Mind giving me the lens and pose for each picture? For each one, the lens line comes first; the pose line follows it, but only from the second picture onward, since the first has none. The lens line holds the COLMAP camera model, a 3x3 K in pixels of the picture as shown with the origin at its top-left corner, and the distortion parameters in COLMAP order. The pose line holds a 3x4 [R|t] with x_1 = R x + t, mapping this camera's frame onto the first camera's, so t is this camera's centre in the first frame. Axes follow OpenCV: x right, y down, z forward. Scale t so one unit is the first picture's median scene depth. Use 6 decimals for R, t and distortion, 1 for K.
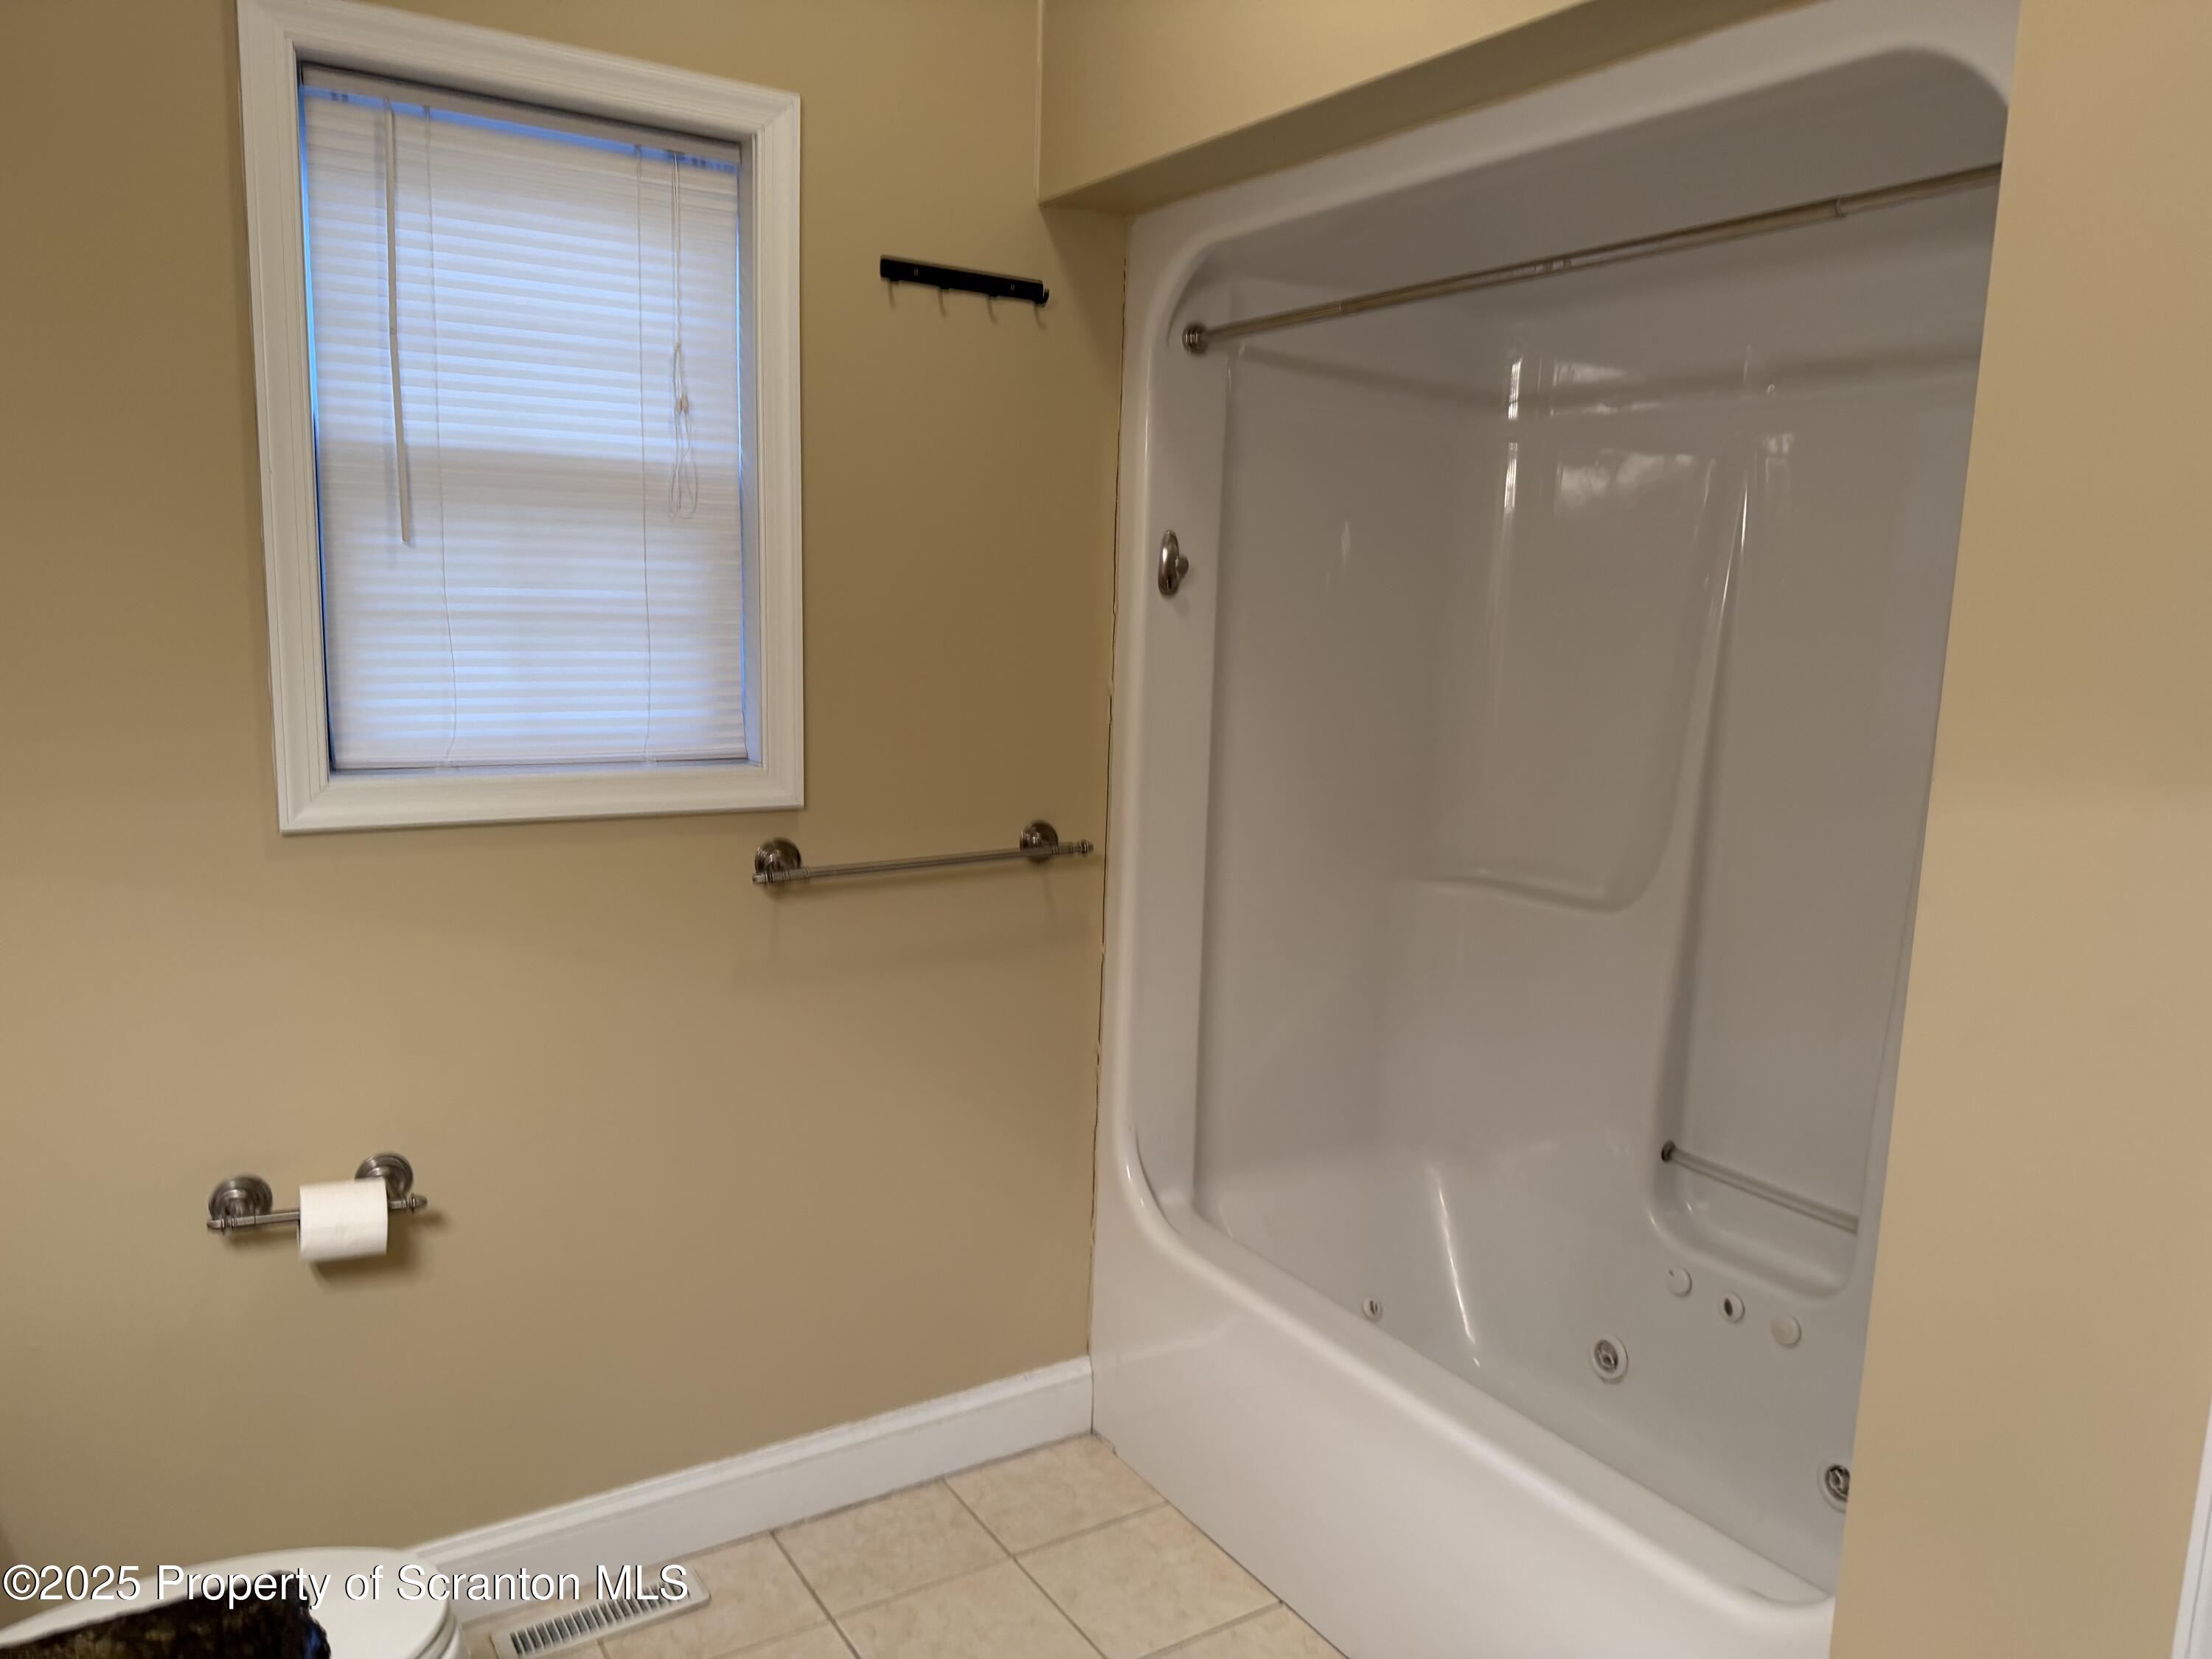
lens RADIAL K [[1549.3, 0, 1104.5], [0, 1549.3, 850.4], [0, 0, 1]] dist [0.013304, -0.008479]
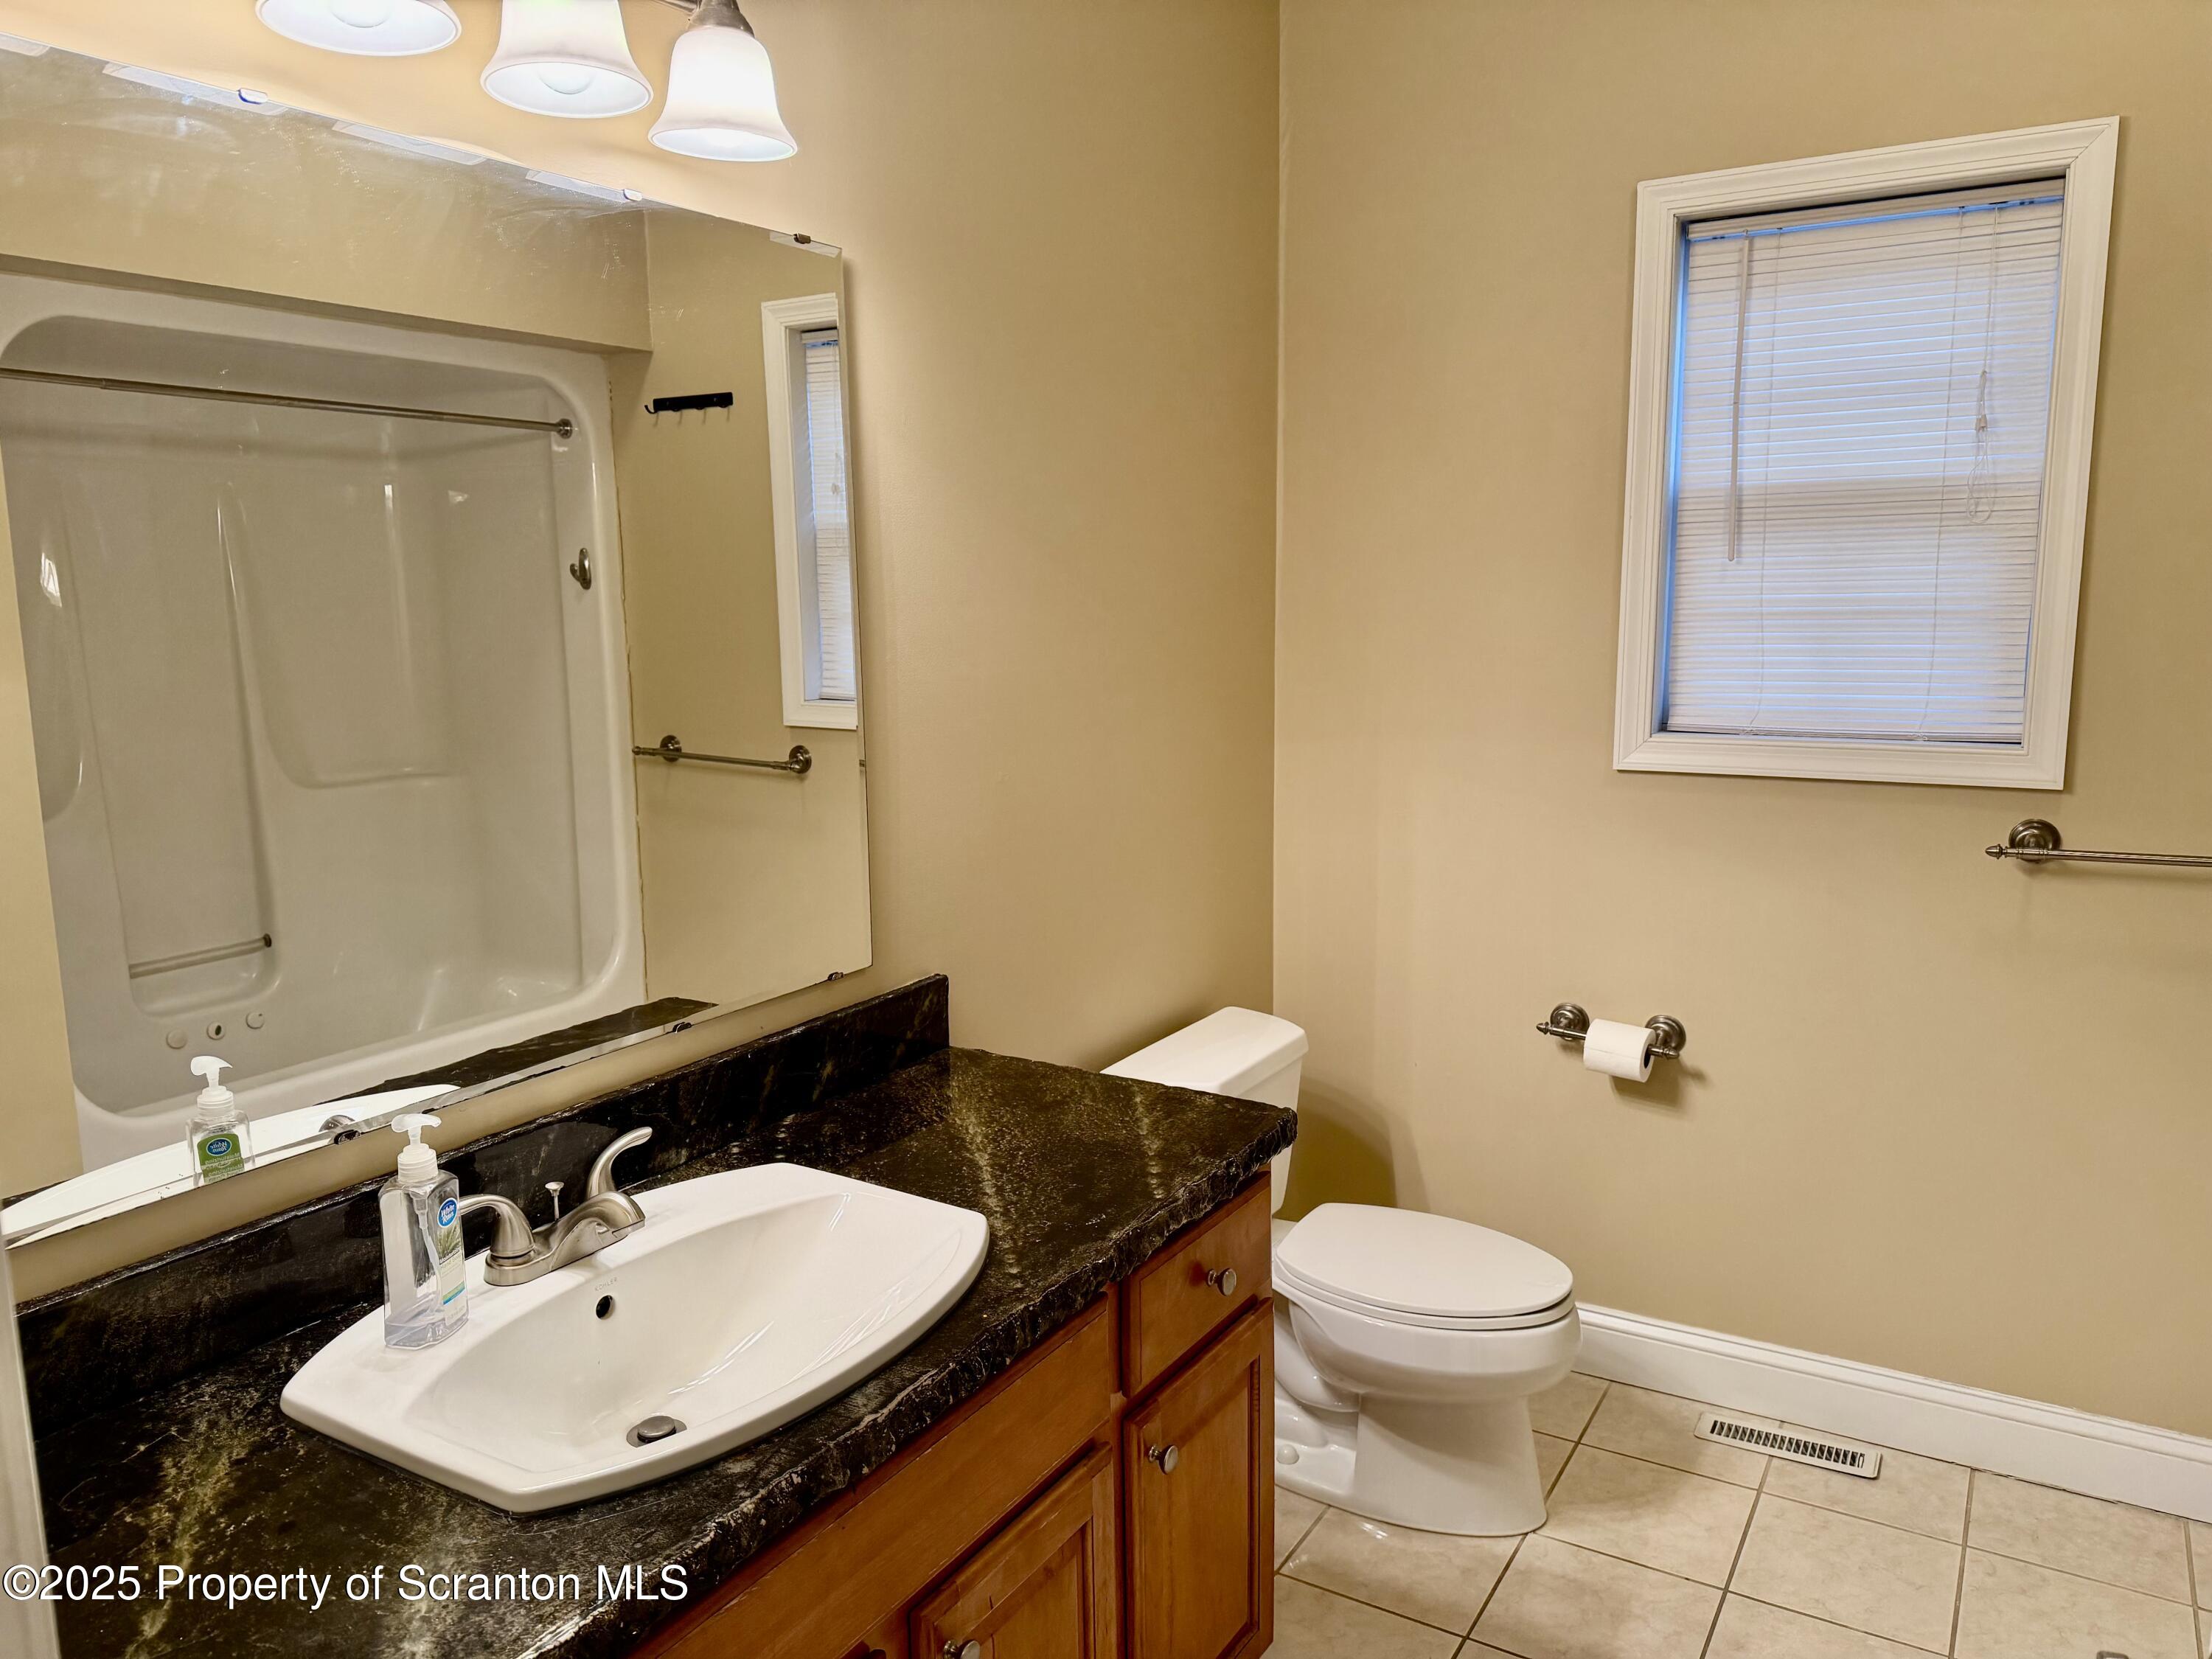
lens RADIAL K [[1549.3, 0, 1111.6], [0, 1549.3, 823.8], [0, 0, 1]] dist [0.013304, -0.008479]
pose [[0.438978, 0.103132, -0.892559, 0.494386], [-0.114871, 0.991681, 0.058089, 0.007462], [0.891124, 0.077029, 0.447173, -0.043123]]
